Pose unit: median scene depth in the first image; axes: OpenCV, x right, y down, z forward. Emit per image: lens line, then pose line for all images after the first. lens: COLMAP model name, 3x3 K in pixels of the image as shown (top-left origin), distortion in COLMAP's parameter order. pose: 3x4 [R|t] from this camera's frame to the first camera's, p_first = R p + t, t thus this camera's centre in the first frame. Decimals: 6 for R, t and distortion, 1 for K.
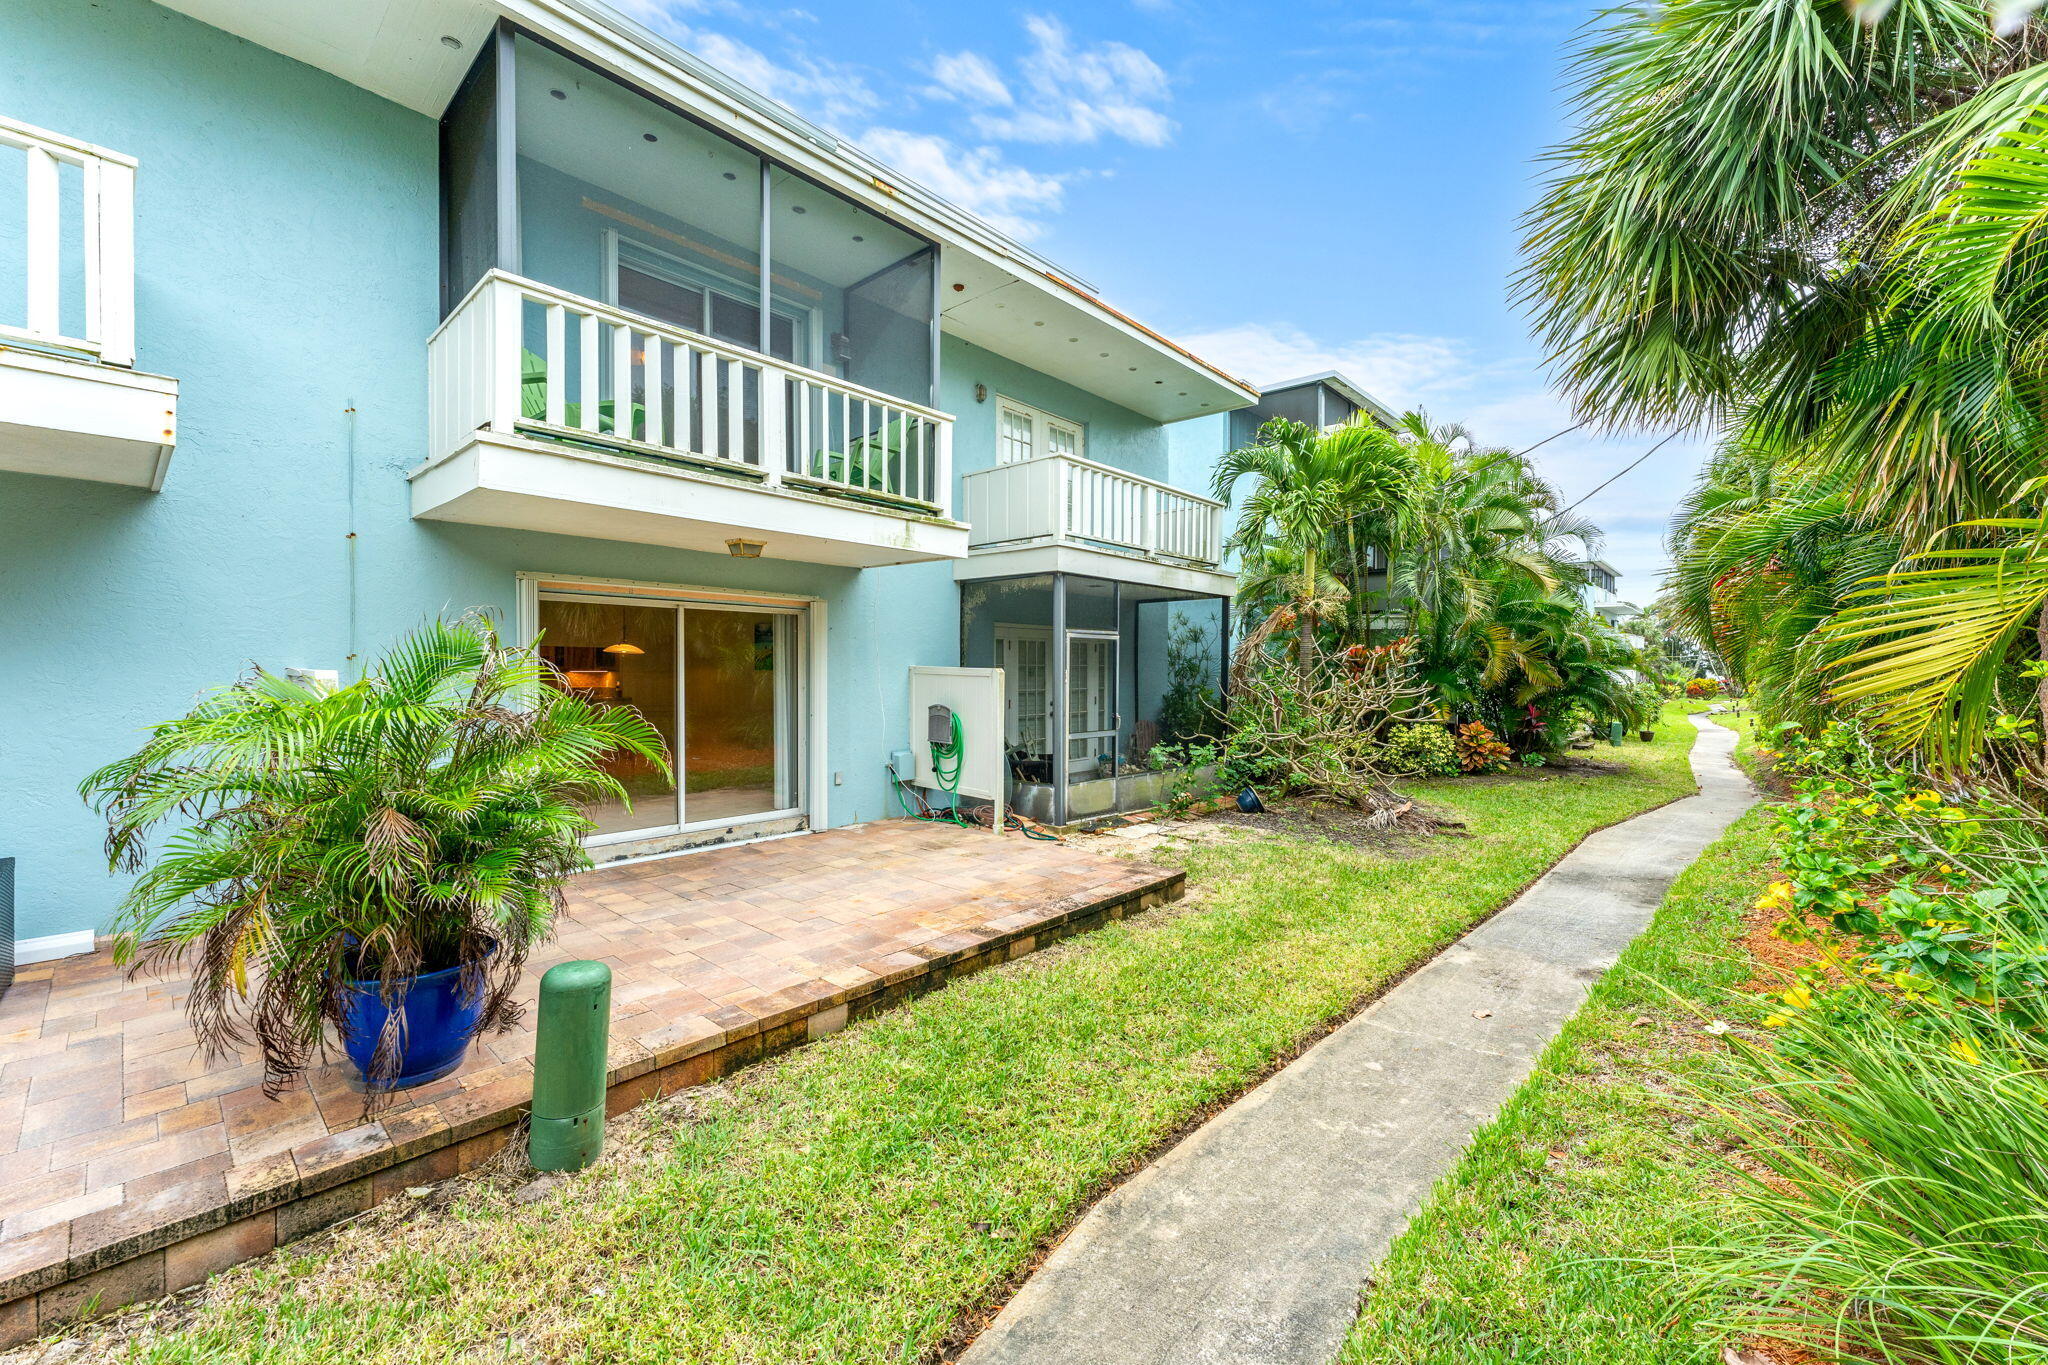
lens RADIAL K [[829.0, 0, 1028.8], [0, 829.0, 672.3], [0, 0, 1]] dist [-0.000135, 0.000031]
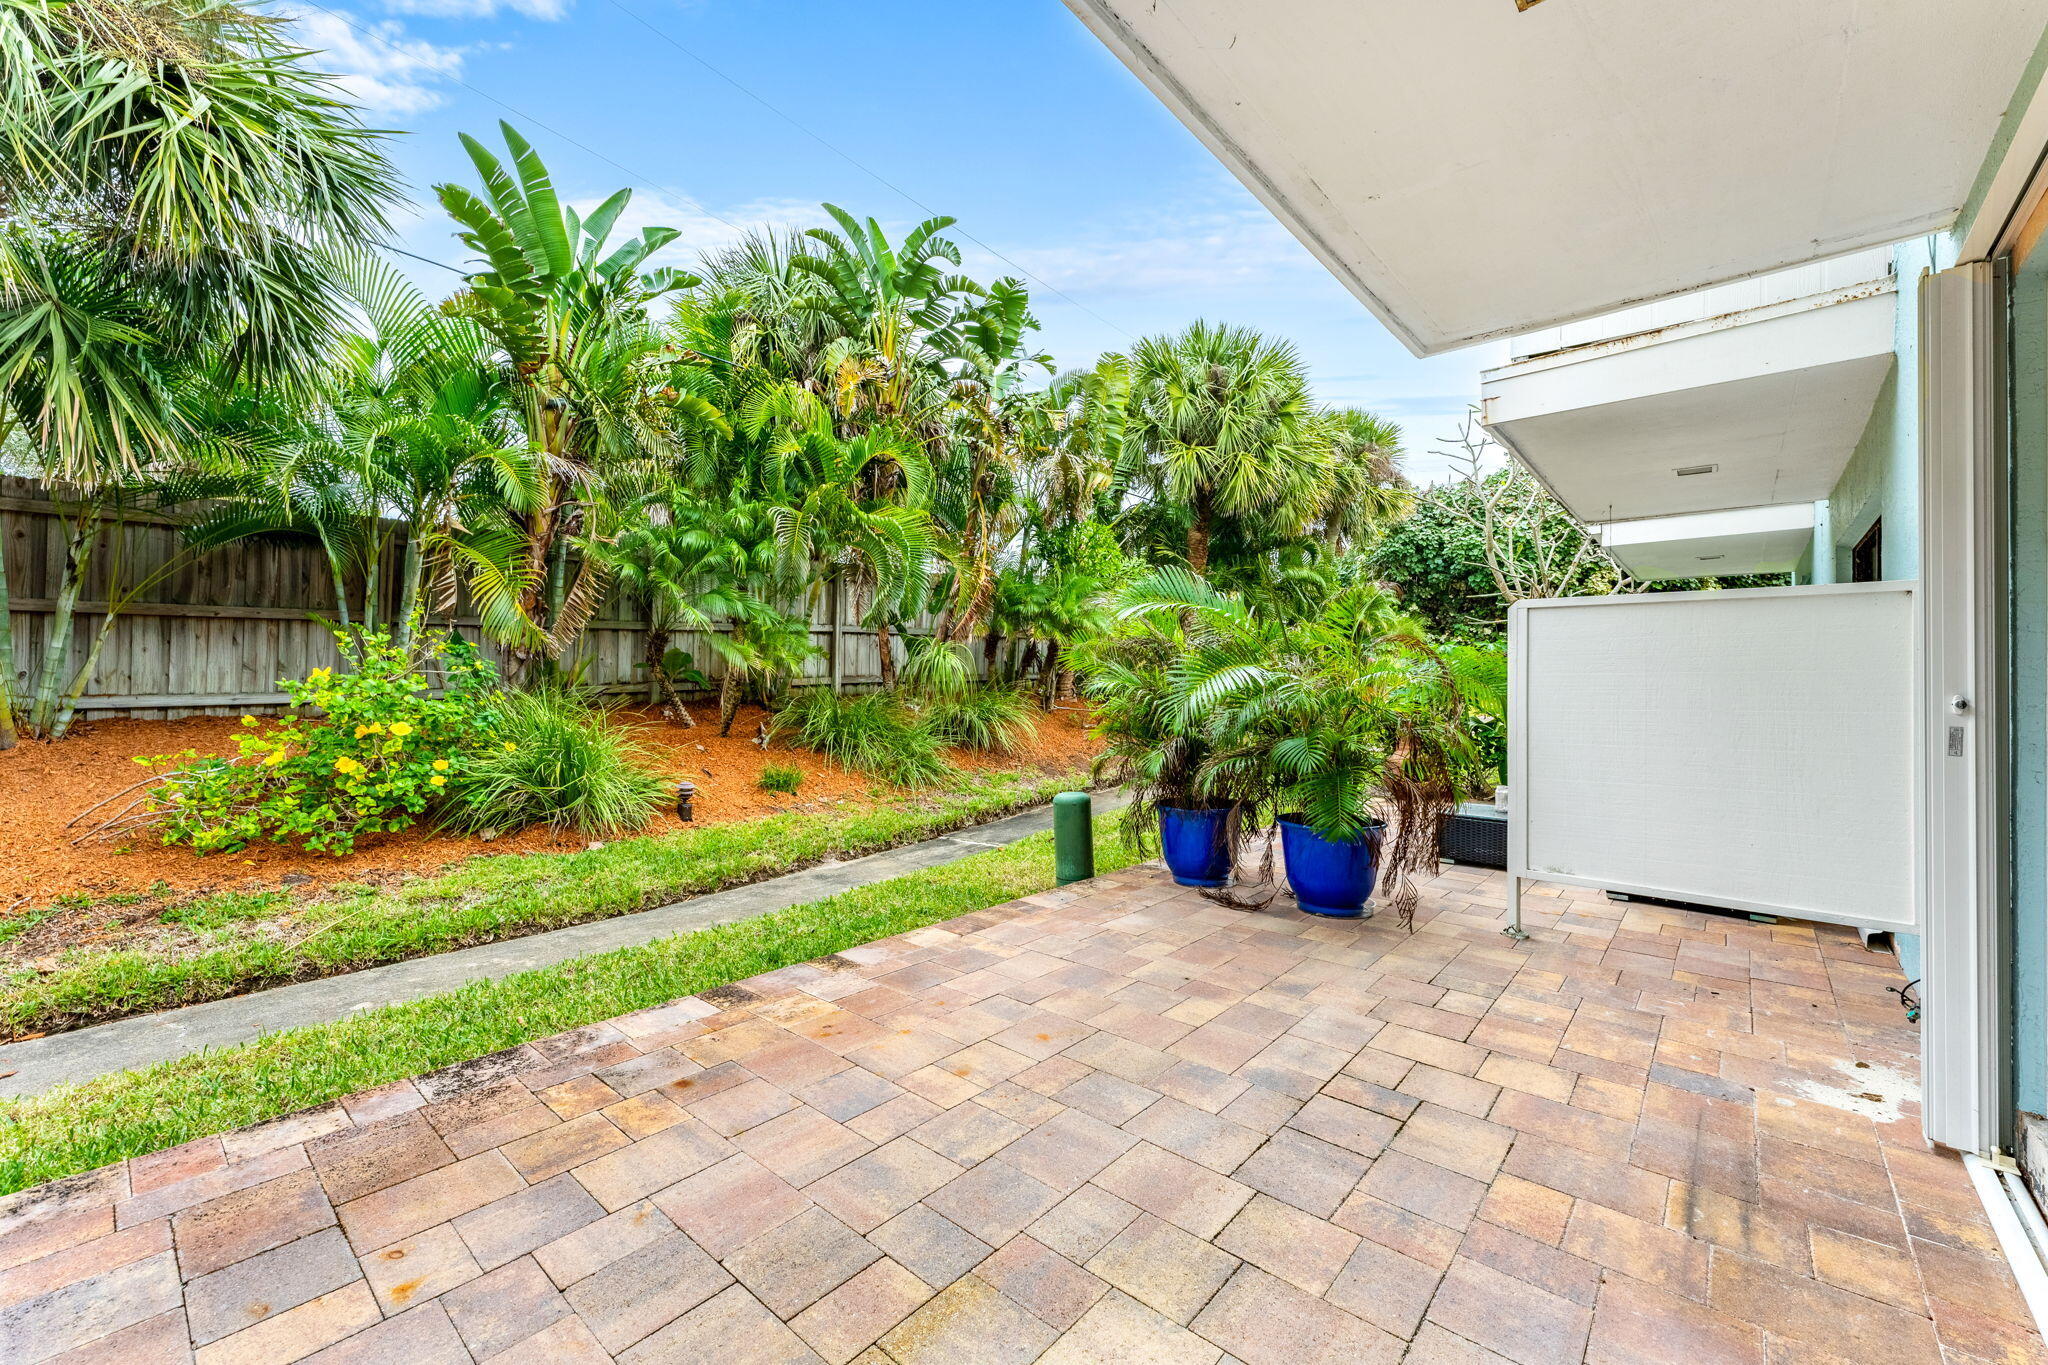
lens RADIAL K [[829.0, 0, 1024.5], [0, 829.0, 671.0], [0, 0, 1]] dist [-0.000135, 0.000031]
pose [[-0.999762, -0.015874, -0.014951, -0.266492], [-0.015781, 0.999856, -0.006312, 0.078538], [0.015049, -0.006074, -0.999868, 1.672321]]
